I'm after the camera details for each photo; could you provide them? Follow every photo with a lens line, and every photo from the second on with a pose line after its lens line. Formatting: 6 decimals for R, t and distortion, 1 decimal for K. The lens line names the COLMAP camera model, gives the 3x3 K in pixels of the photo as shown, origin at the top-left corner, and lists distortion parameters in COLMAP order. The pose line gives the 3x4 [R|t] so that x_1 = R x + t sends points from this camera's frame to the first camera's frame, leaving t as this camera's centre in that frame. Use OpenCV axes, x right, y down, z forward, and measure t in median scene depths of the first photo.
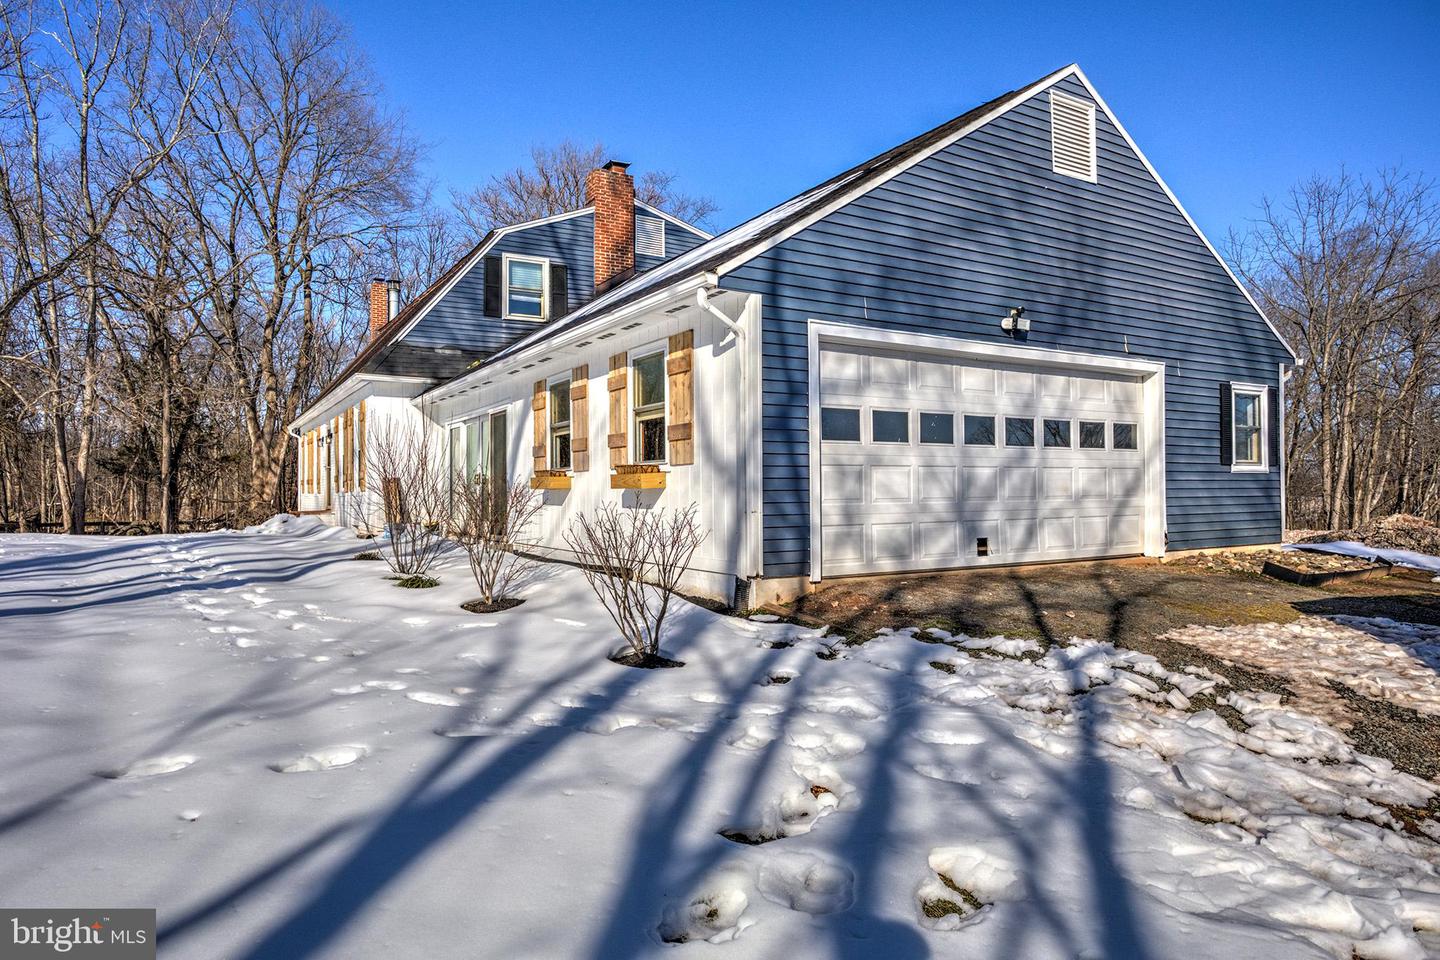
lens RADIAL K [[872.9, 0, 719.7], [0, 872.9, 481.1], [0, 0, 1]] dist [-0.004199, 0.000056]
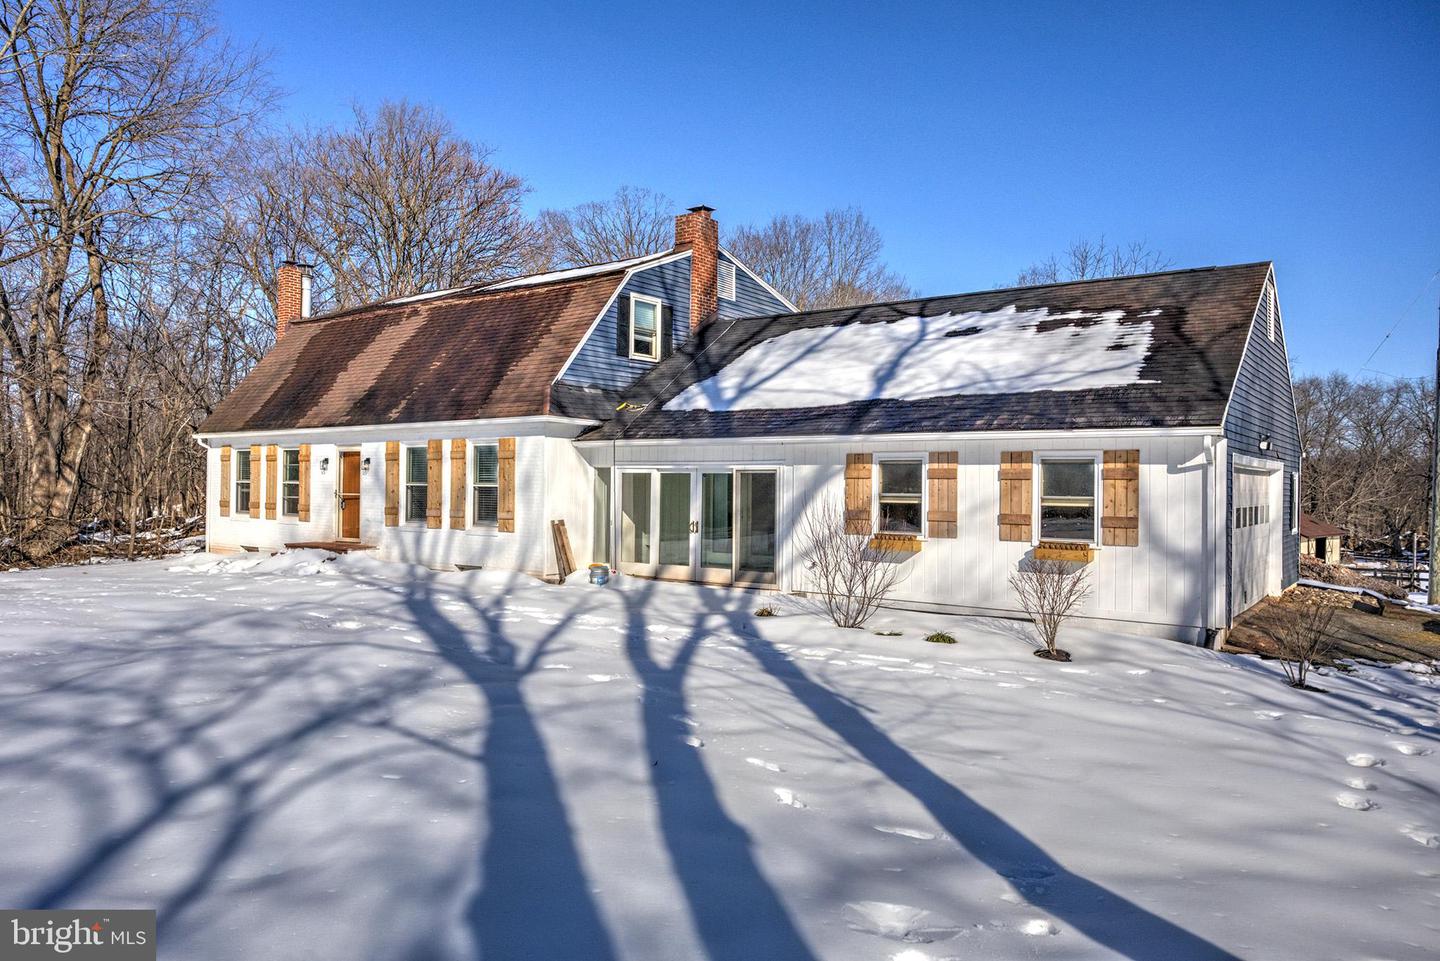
lens RADIAL K [[979.4, 0, 720.6], [0, 979.4, 481.6], [0, 0, 1]] dist [-0.005981, 0.000450]
pose [[0.910600, 0.013230, 0.413077, -0.609053], [-0.021571, 0.999647, 0.015535, -0.063235], [-0.412726, -0.023057, 0.910563, -0.072068]]
